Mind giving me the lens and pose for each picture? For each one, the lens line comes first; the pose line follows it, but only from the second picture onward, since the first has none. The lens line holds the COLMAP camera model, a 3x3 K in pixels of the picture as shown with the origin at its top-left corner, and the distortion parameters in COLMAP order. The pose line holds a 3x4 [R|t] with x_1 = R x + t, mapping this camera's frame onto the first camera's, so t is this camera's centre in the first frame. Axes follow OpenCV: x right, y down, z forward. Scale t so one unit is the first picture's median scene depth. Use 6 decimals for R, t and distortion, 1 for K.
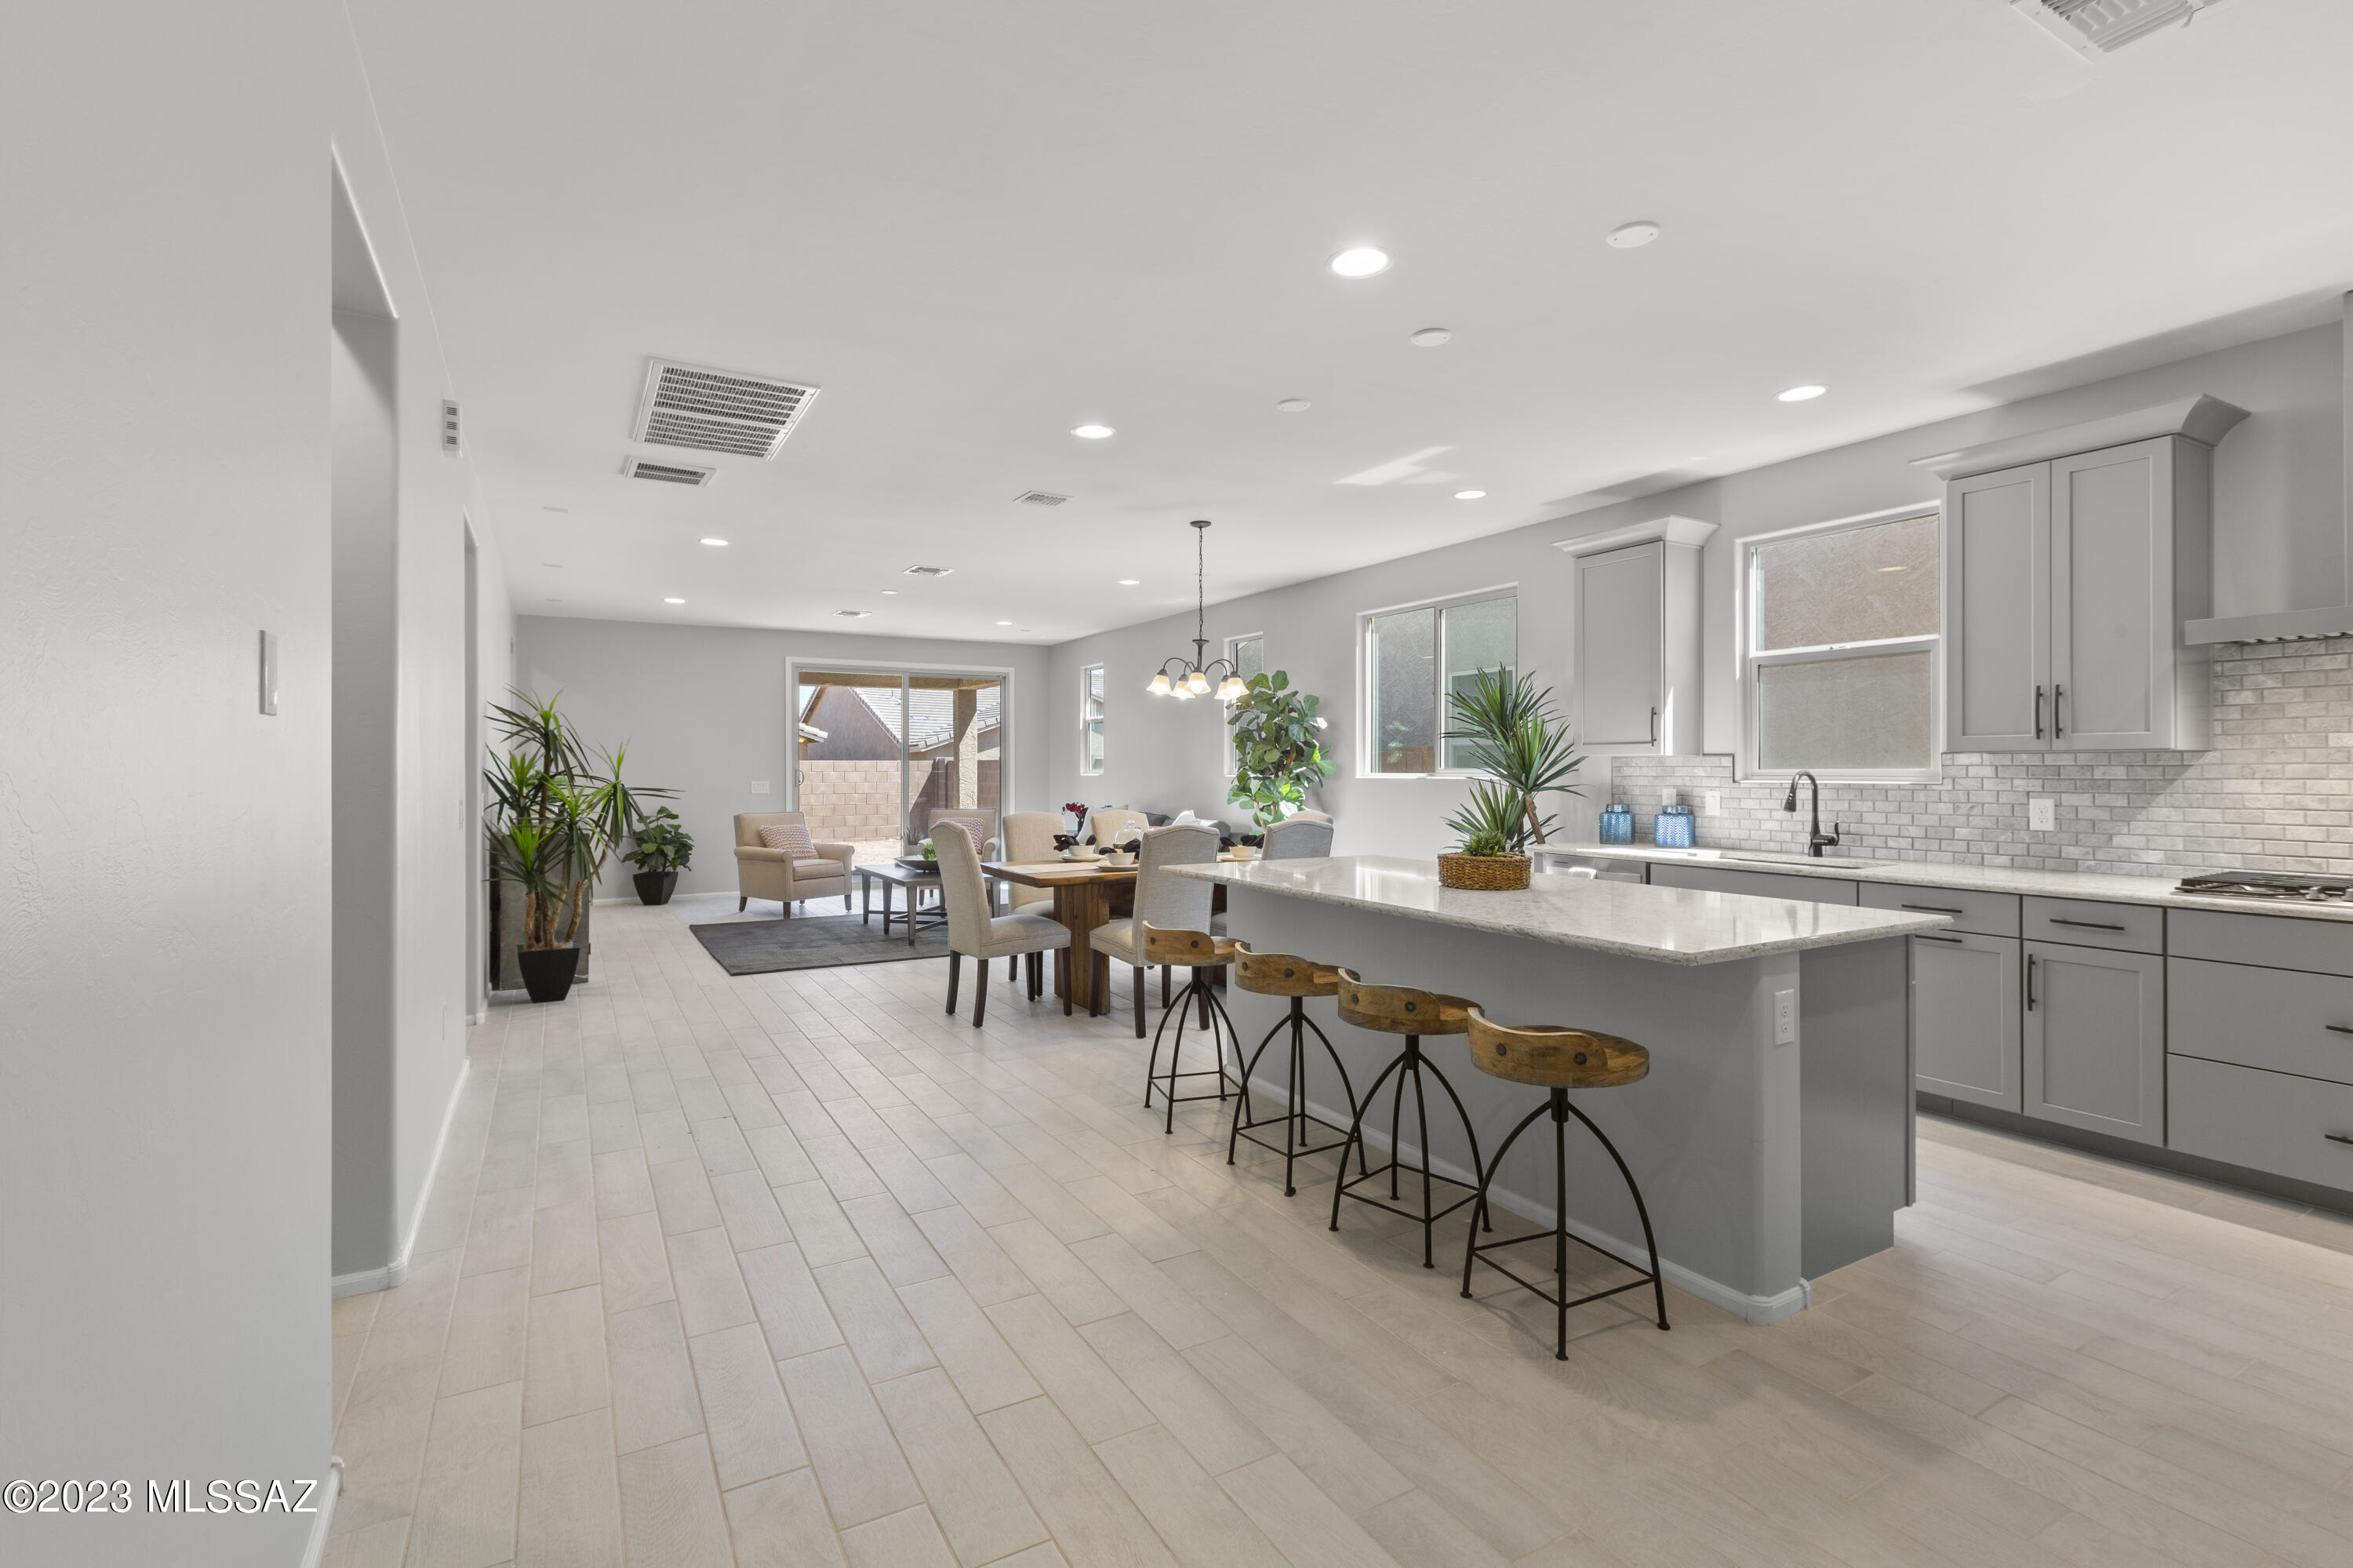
lens RADIAL K [[1065.4, 0, 1160.0], [0, 1065.4, 773.6], [0, 0, 1]] dist [0.000771, -0.000068]
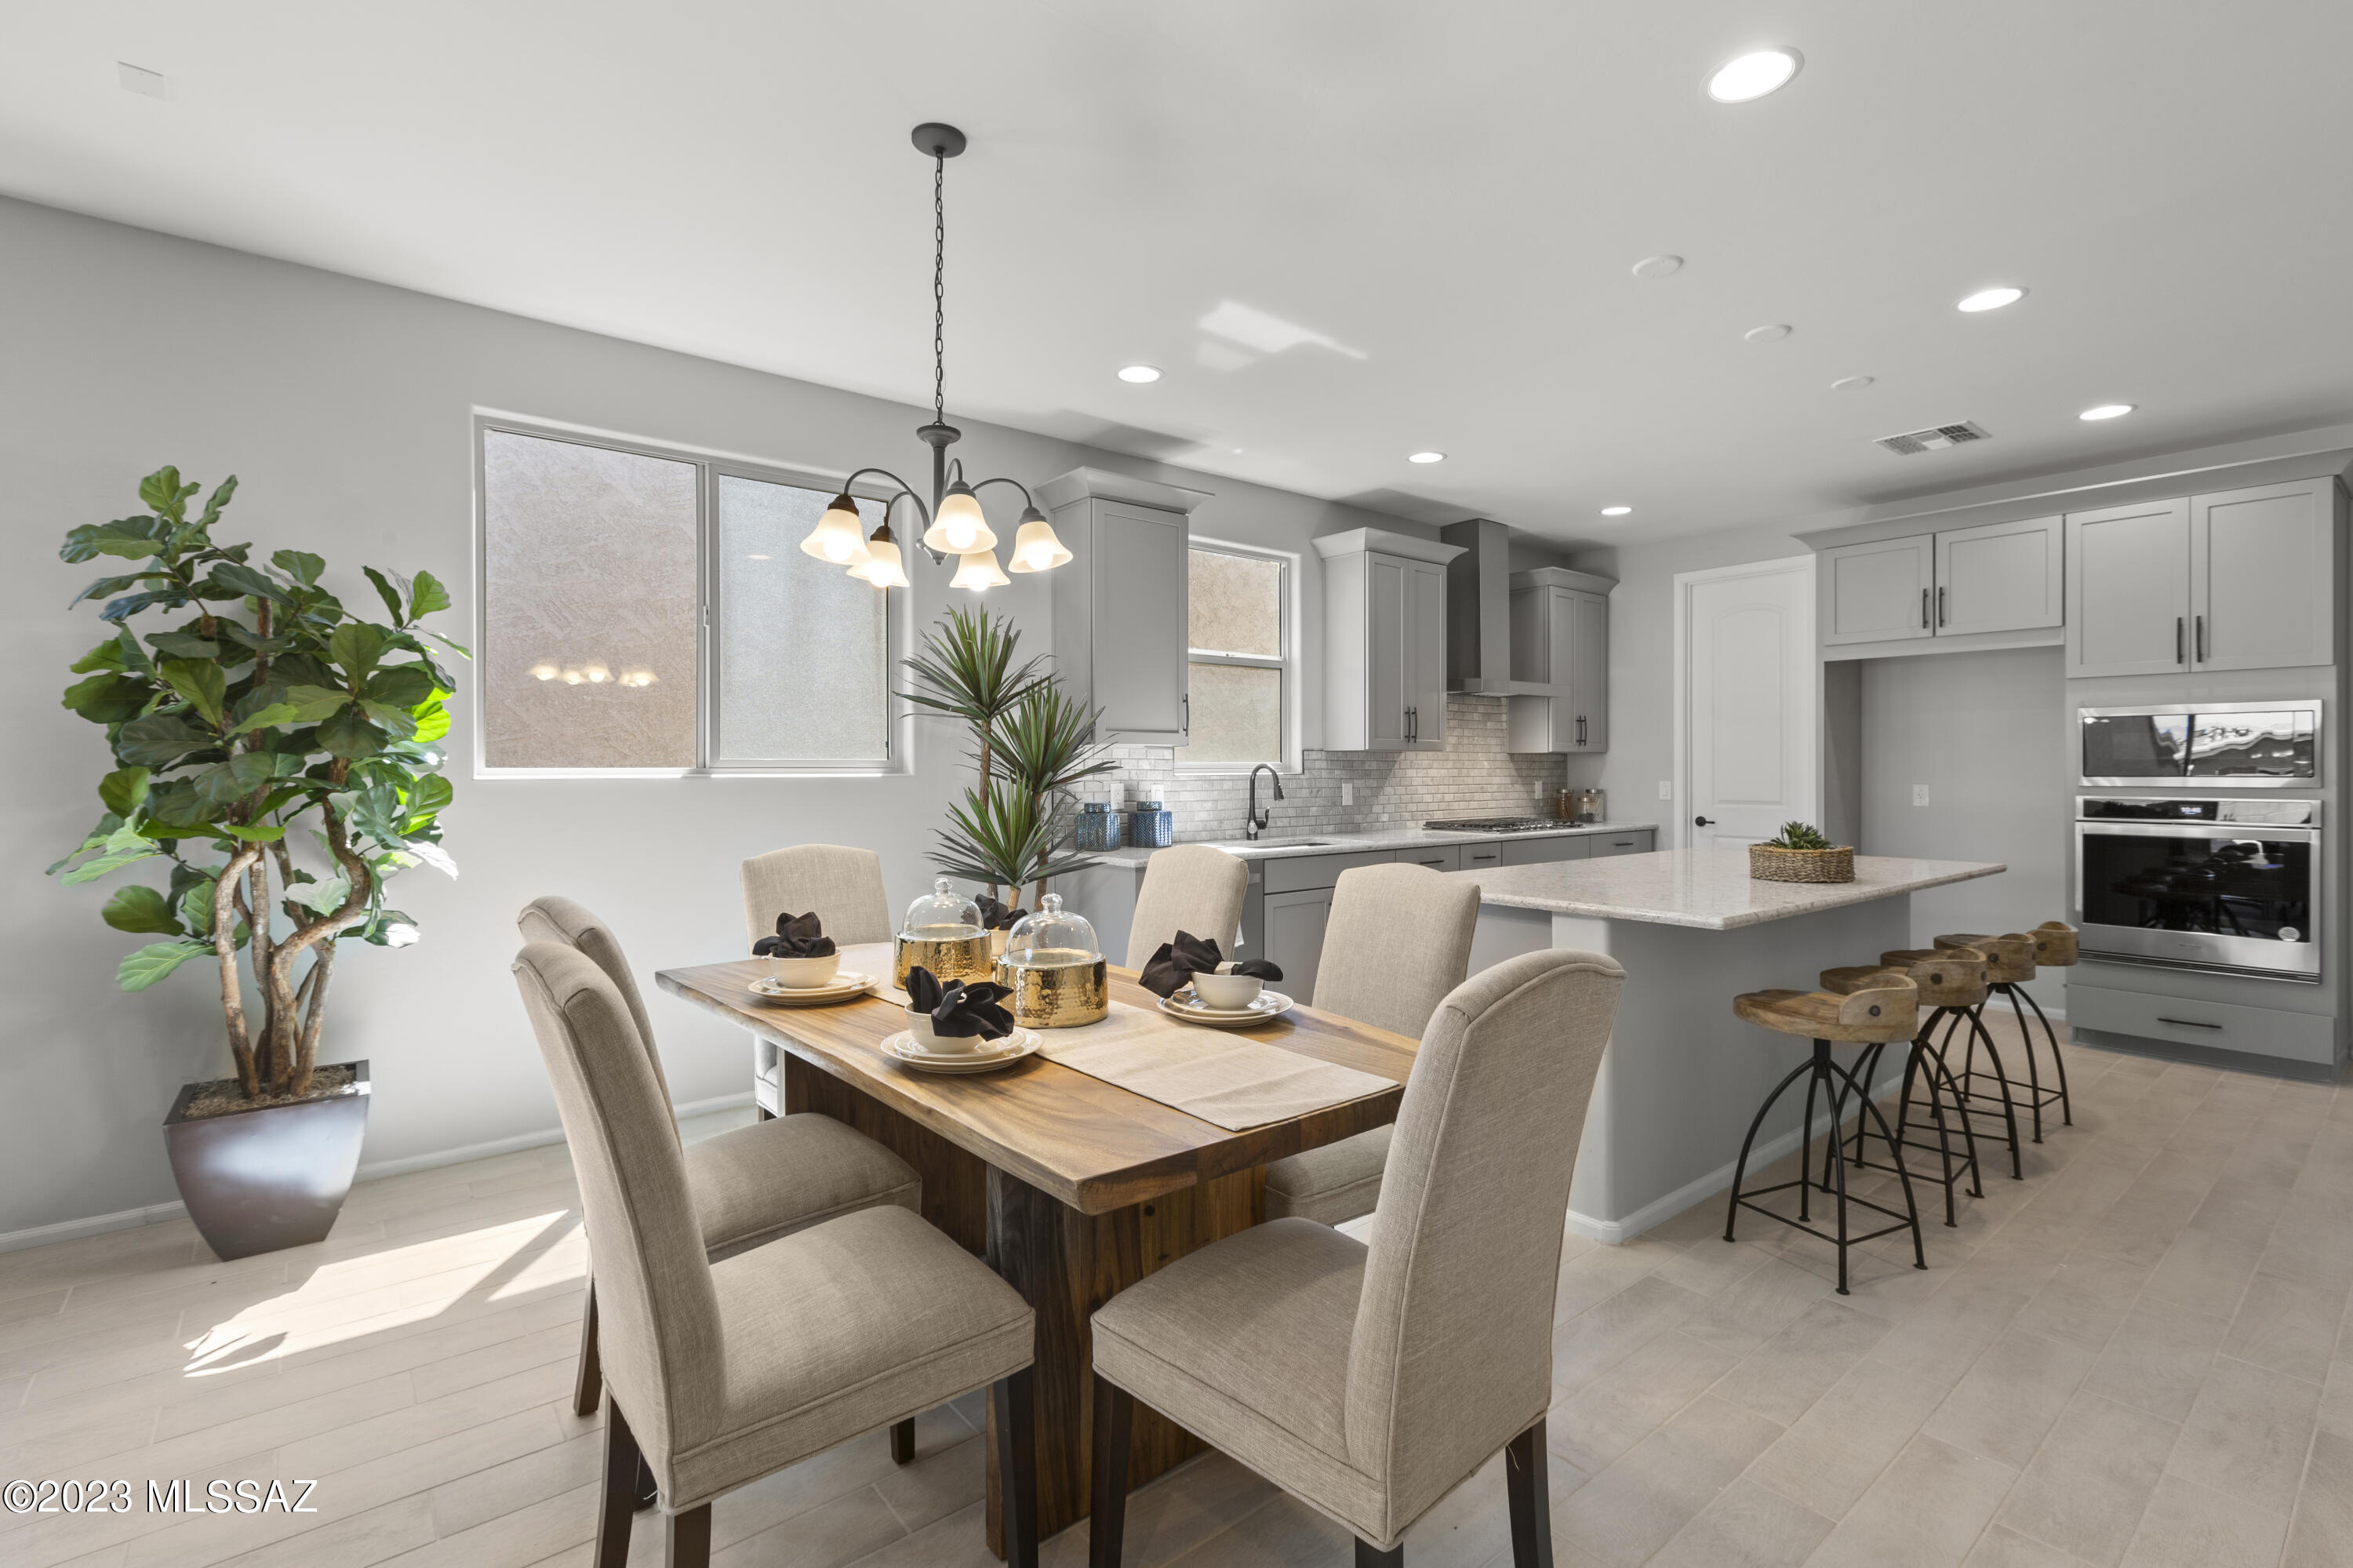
lens RADIAL K [[1065.4, 0, 1168.2], [0, 1065.4, 771.2], [0, 0, 1]] dist [0.000771, -0.000068]
pose [[-0.164219, -0.000427, 0.986424, -0.366783], [0.006720, 0.999976, 0.001551, 0.002102], [-0.986401, 0.006883, -0.164212, 0.970419]]
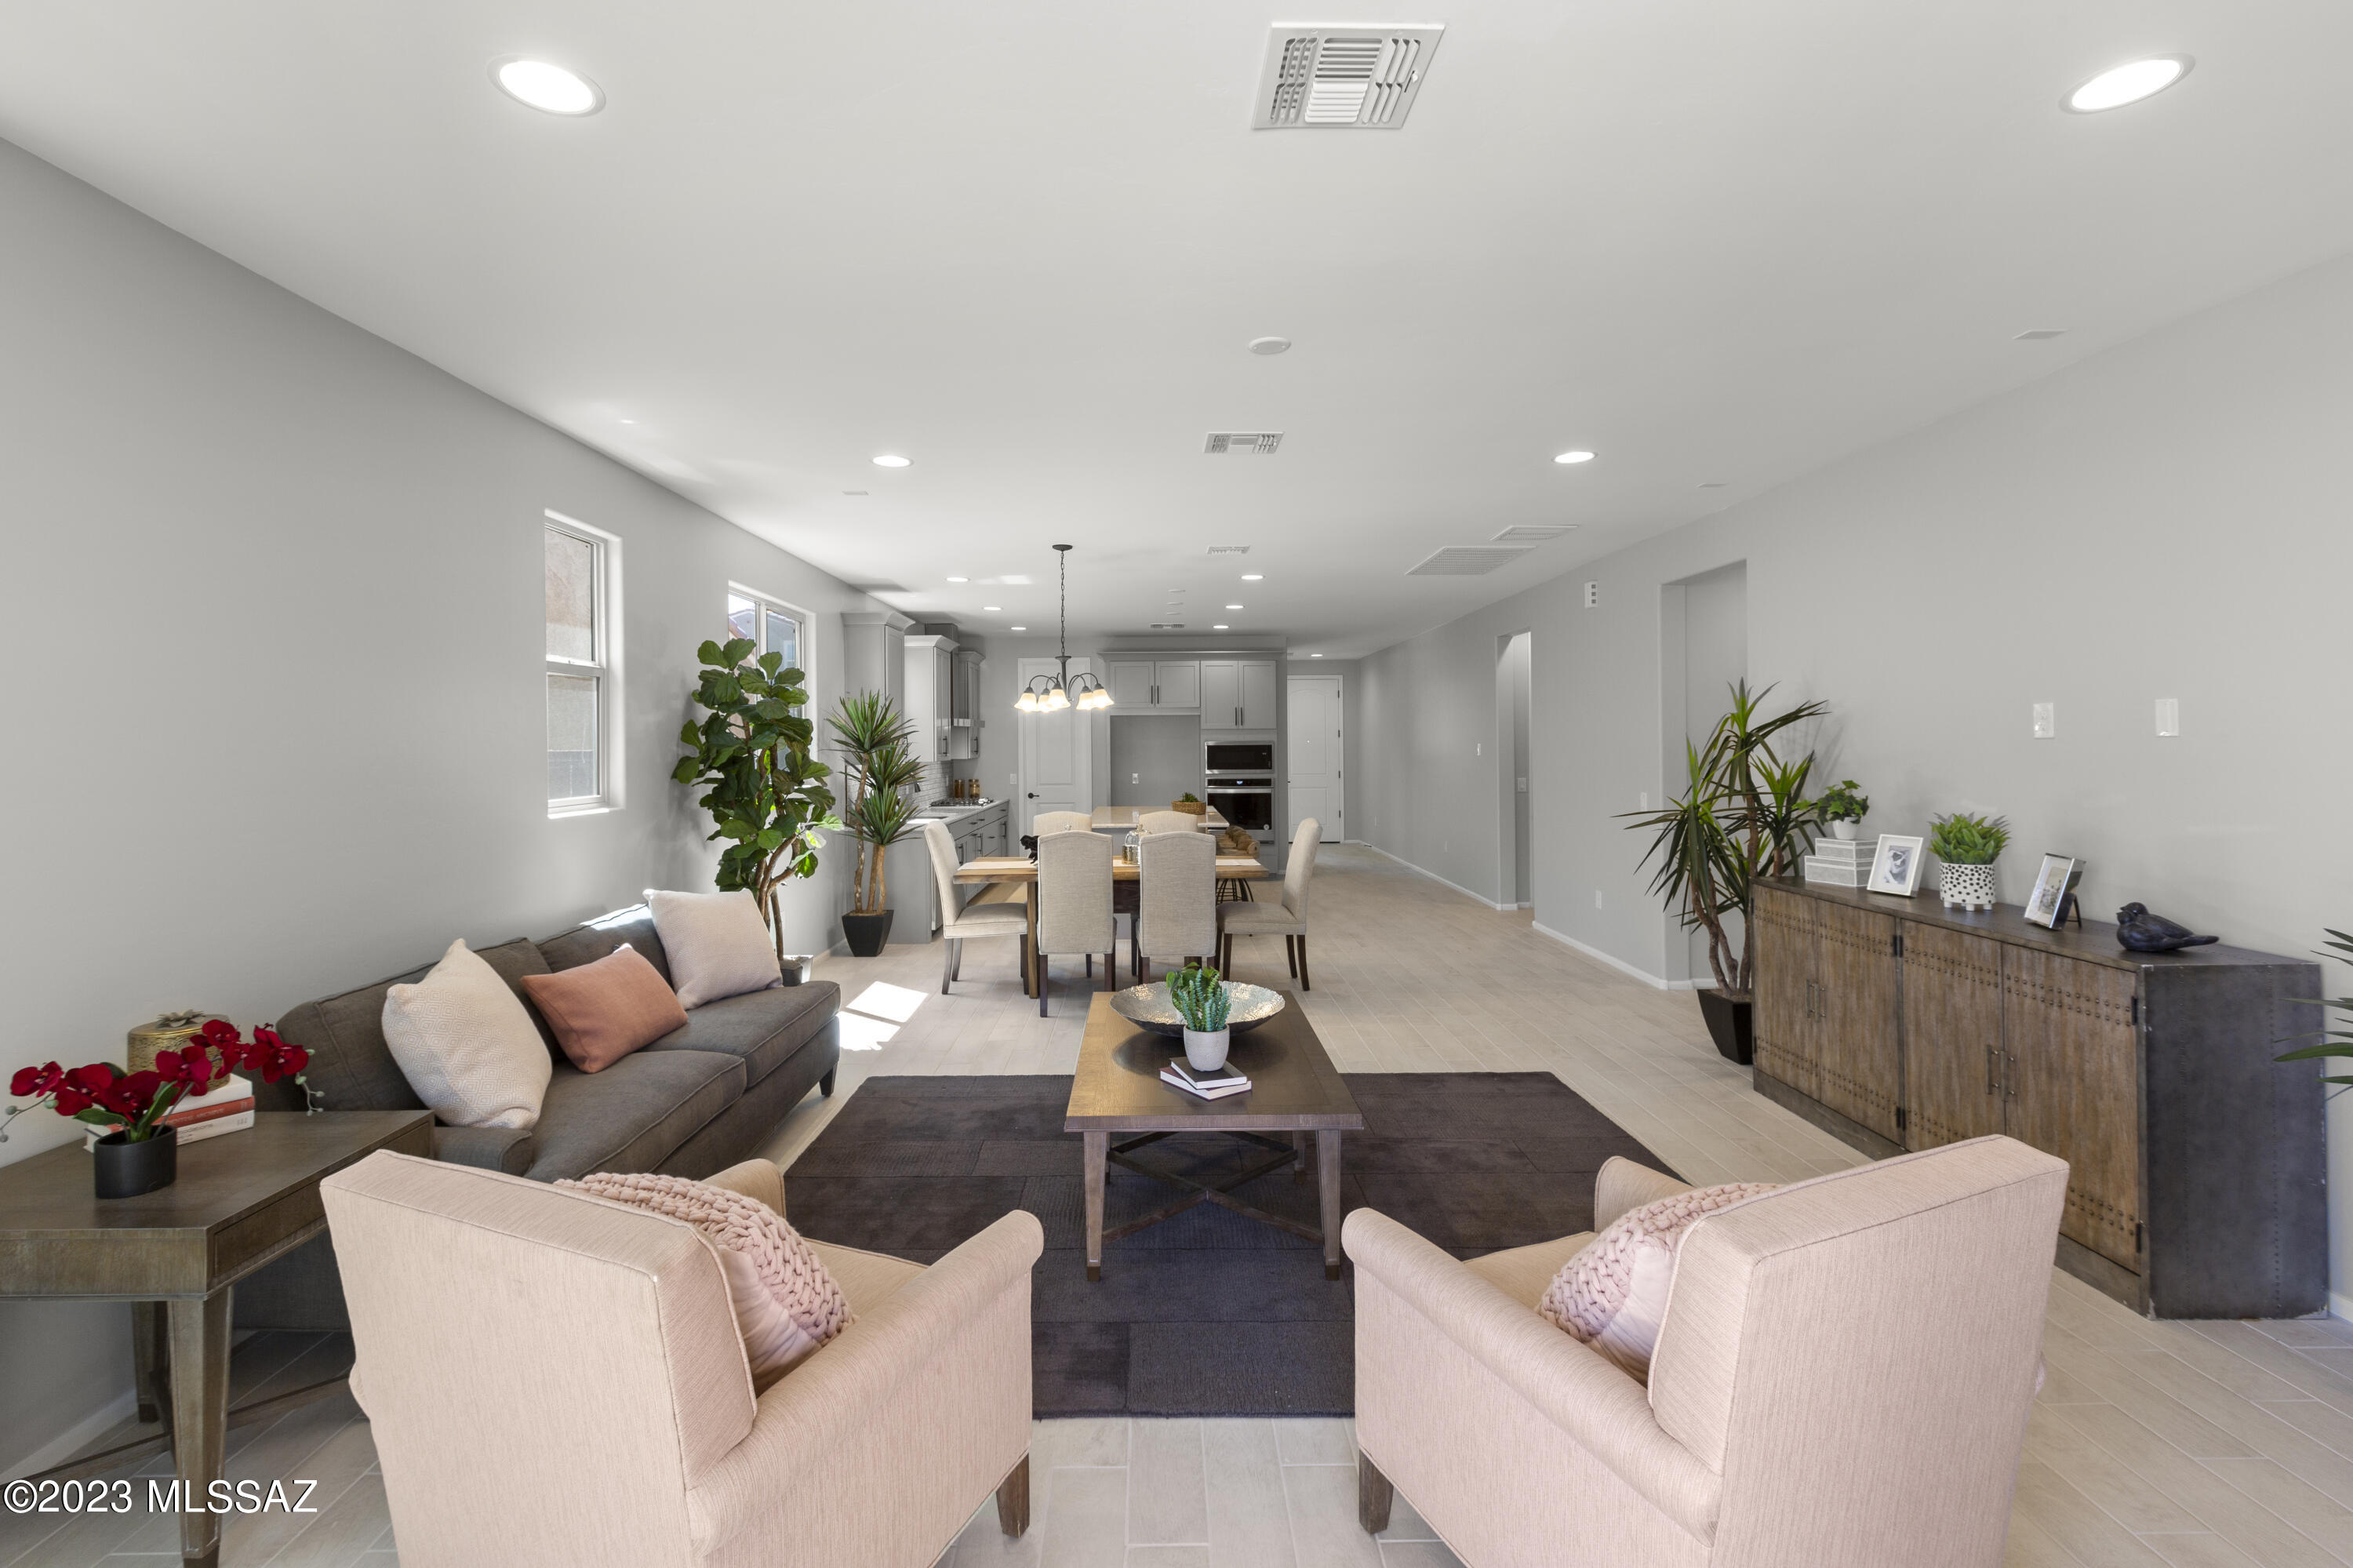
lens RADIAL K [[1065.4, 0, 1174.7], [0, 1065.4, 727.4], [0, 0, 1]] dist [0.000771, -0.000068]
pose [[-0.872583, 0.017848, 0.488139, -0.575969], [0.012928, 0.999826, -0.013448, -0.037150], [-0.488294, -0.005424, -0.872662, 1.836716]]
